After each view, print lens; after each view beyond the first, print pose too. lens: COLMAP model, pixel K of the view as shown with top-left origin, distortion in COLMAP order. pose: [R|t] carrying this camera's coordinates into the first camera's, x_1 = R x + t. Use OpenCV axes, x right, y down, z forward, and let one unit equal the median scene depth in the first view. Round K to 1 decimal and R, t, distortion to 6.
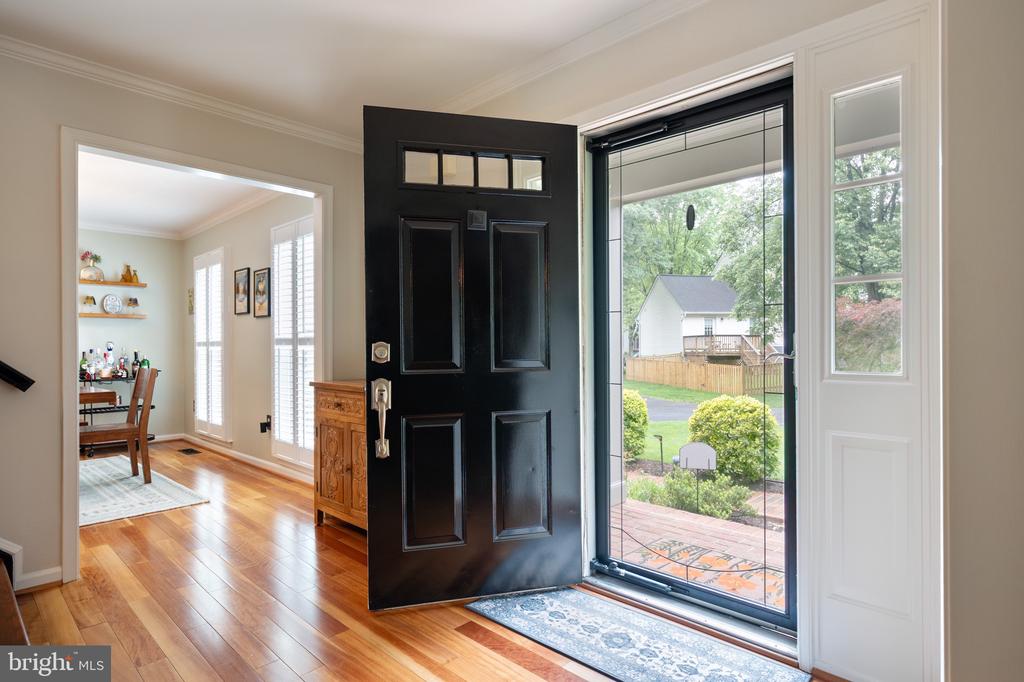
lens RADIAL K [[549.8, 0, 512.0], [0, 549.8, 341.0], [0, 0, 1]] dist [0.002649, 0.000625]
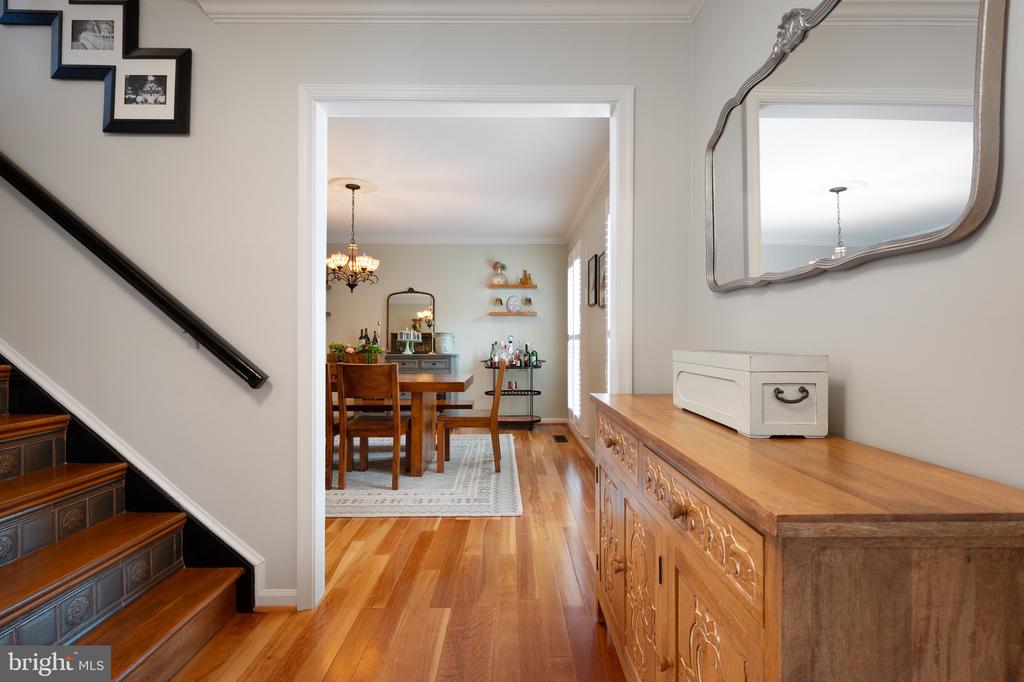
lens RADIAL K [[447.1, 0, 514.5], [0, 447.1, 341.6], [0, 0, 1]] dist [0.000879, 0.000101]
pose [[0.702592, 0.009772, -0.711525, -0.034494], [-0.002732, 0.999935, 0.011036, 0.003733], [0.711587, -0.005810, 0.702574, 0.324979]]
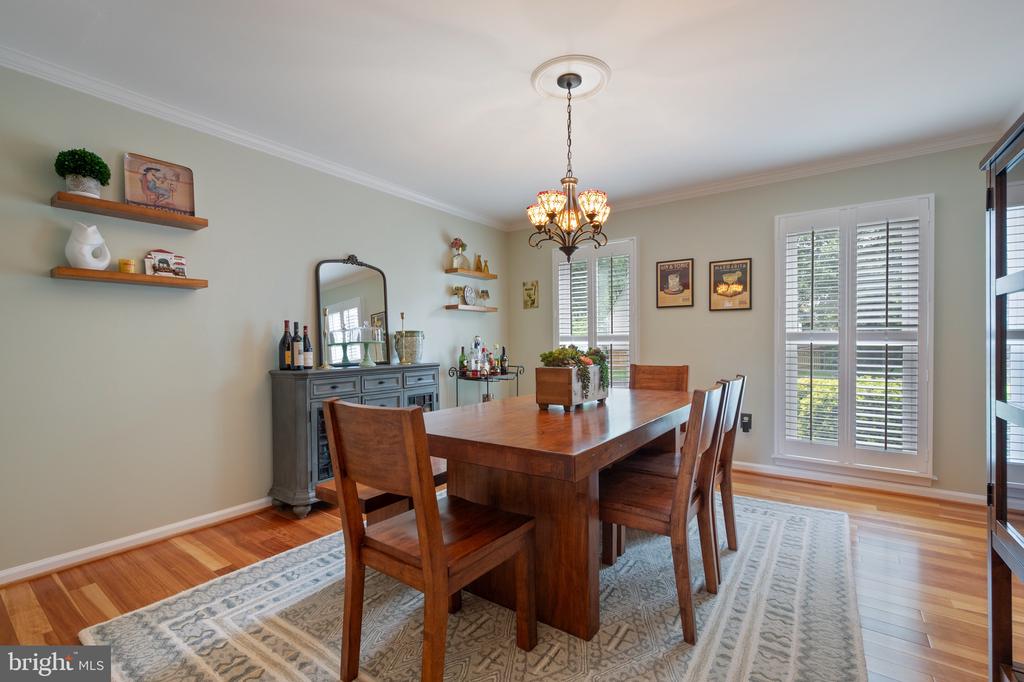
lens RADIAL K [[443.9, 0, 512.0], [0, 443.9, 341.0], [0, 0, 1]] dist [0.001454, -0.000022]
pose [[0.989956, 0.004188, 0.141311, -0.778844], [-0.004714, 0.999983, 0.003384, 0.007173], [-0.141294, -0.004016, 0.989960, 0.244581]]
